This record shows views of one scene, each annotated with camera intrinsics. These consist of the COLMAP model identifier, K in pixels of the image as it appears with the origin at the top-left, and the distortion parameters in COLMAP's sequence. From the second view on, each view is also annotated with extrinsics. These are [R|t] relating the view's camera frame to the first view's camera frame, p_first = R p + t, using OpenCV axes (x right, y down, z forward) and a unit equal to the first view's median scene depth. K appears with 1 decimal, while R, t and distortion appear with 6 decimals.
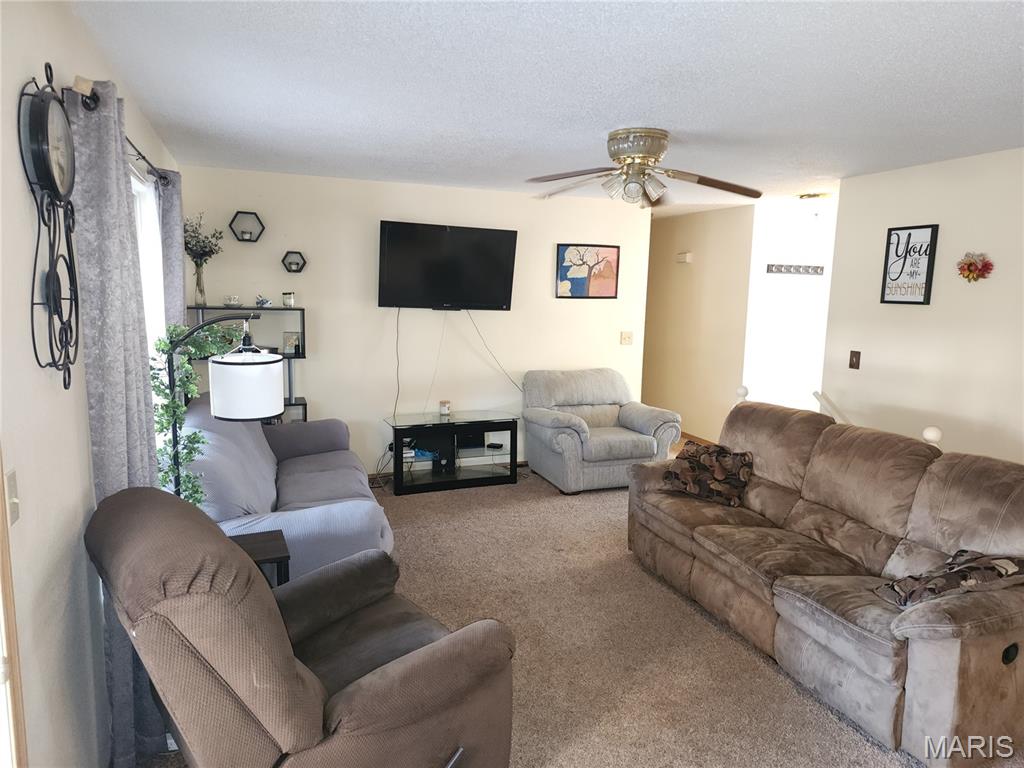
lens RADIAL K [[679.0, 0, 512.0], [0, 679.0, 384.0], [0, 0, 1]] dist [0.033152, -0.004371]
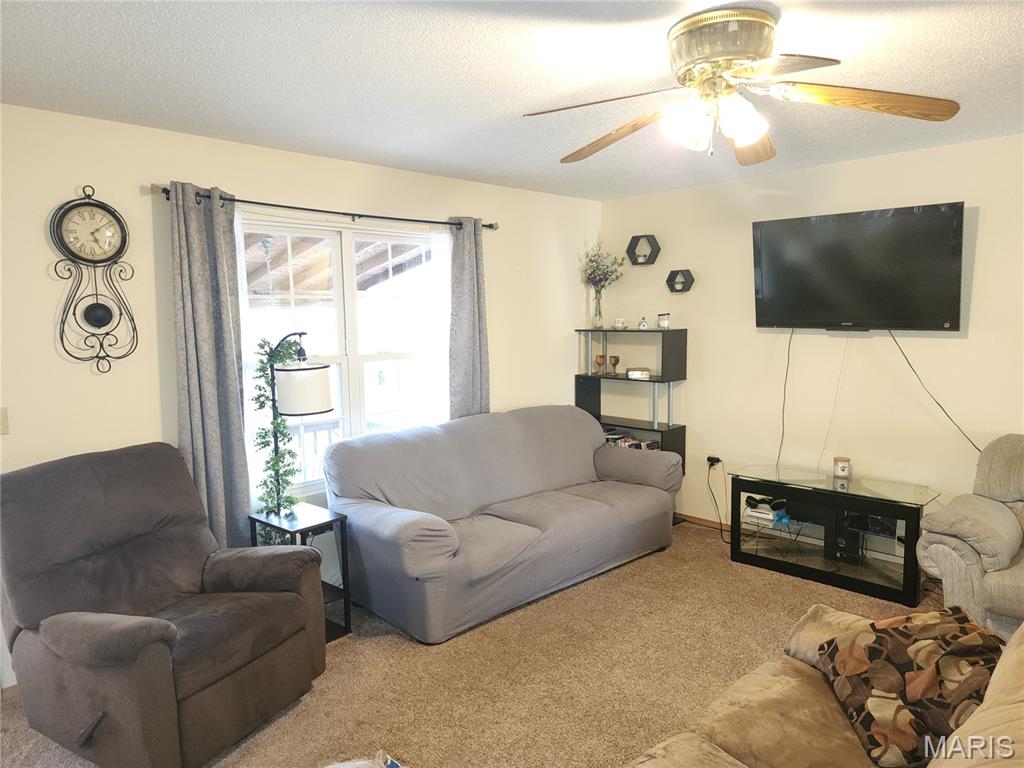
lens RADIAL K [[679.0, 0, 512.0], [0, 679.0, 384.0], [0, 0, 1]] dist [0.033152, -0.004371]
pose [[0.386473, 0.062739, -0.920164, 0.447222], [-0.106265, 0.994068, 0.023146, -0.033249], [0.916159, 0.088836, 0.390847, 0.414122]]
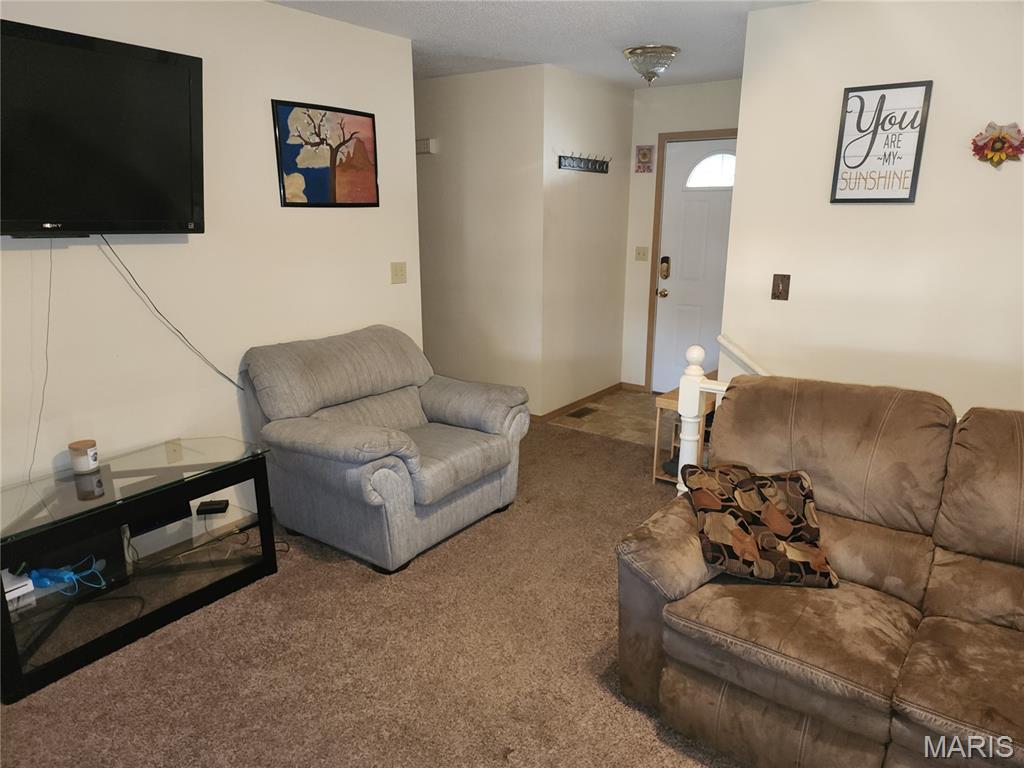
lens RADIAL K [[679.0, 0, 512.0], [0, 679.0, 384.0], [0, 0, 1]] dist [0.033152, -0.004371]
pose [[0.828581, -0.155521, 0.537835, -0.107380], [0.090367, 0.985198, 0.145664, -0.056222], [-0.552528, -0.072091, 0.830370, 0.491588]]
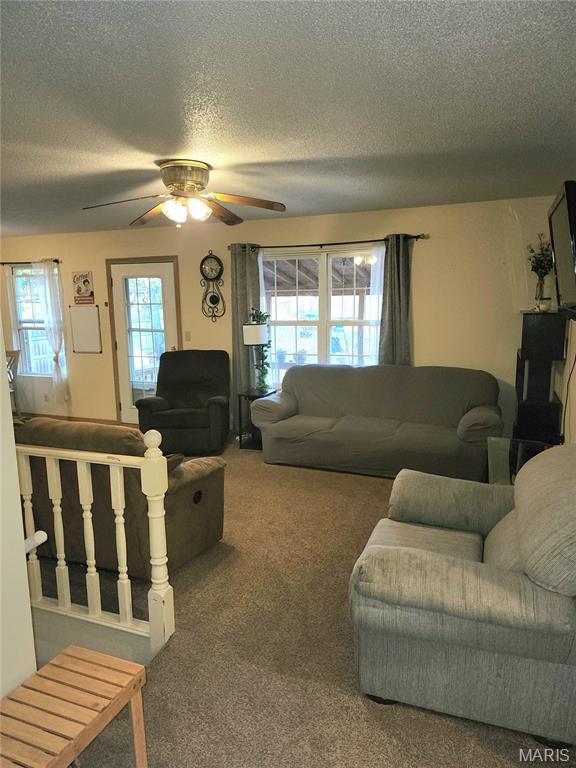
lens RADIAL K [[509.3, 0, 288.0], [0, 509.3, 384.0], [0, 0, 1]] dist [0.033152, -0.004371]
pose [[-0.670476, 0.123080, -0.731651, 0.510130], [-0.100907, 0.961853, 0.254275, -0.160202], [0.735037, 0.244315, -0.632480, 1.168554]]
